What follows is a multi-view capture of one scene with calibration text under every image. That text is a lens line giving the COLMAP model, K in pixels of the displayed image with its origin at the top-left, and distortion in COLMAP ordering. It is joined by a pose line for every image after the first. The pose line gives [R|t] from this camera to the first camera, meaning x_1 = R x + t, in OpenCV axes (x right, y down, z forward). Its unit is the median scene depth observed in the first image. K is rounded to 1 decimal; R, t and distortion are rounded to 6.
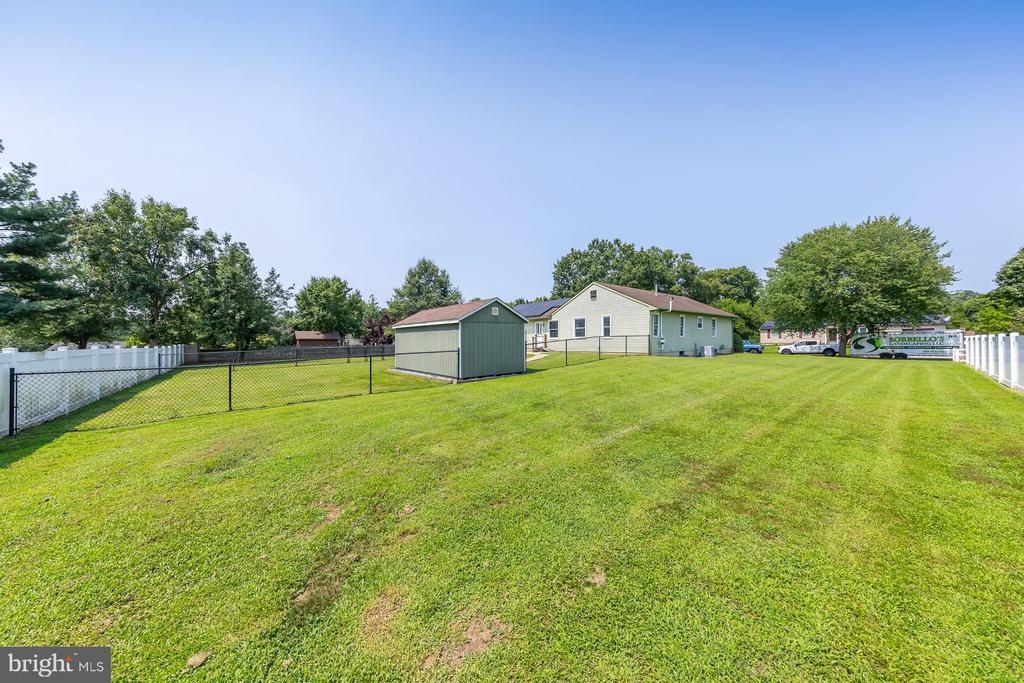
lens RADIAL K [[316.9, 0, 511.1], [0, 316.9, 337.8], [0, 0, 1]] dist [0.000489, -0.000001]
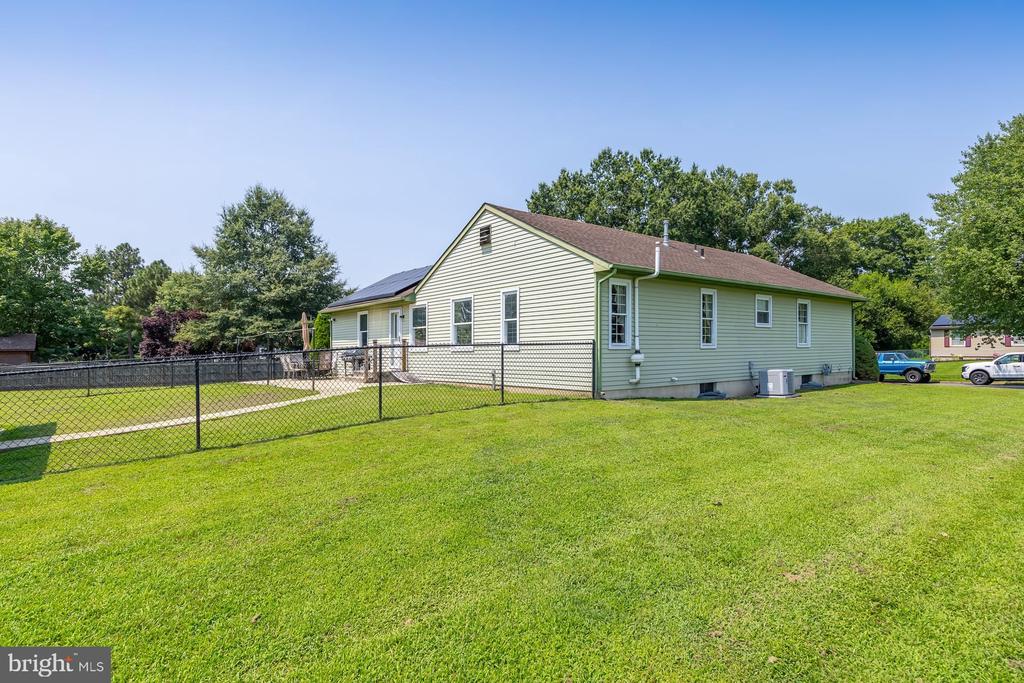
lens RADIAL K [[561.2, 0, 512.0], [0, 561.2, 341.5], [0, 0, 1]] dist [-0.001365, 0.000789]
pose [[0.999858, 0.000137, 0.016870, 0.137065], [-0.000007, 0.999970, -0.007713, -0.001582], [-0.016871, 0.007712, 0.999828, 0.152352]]
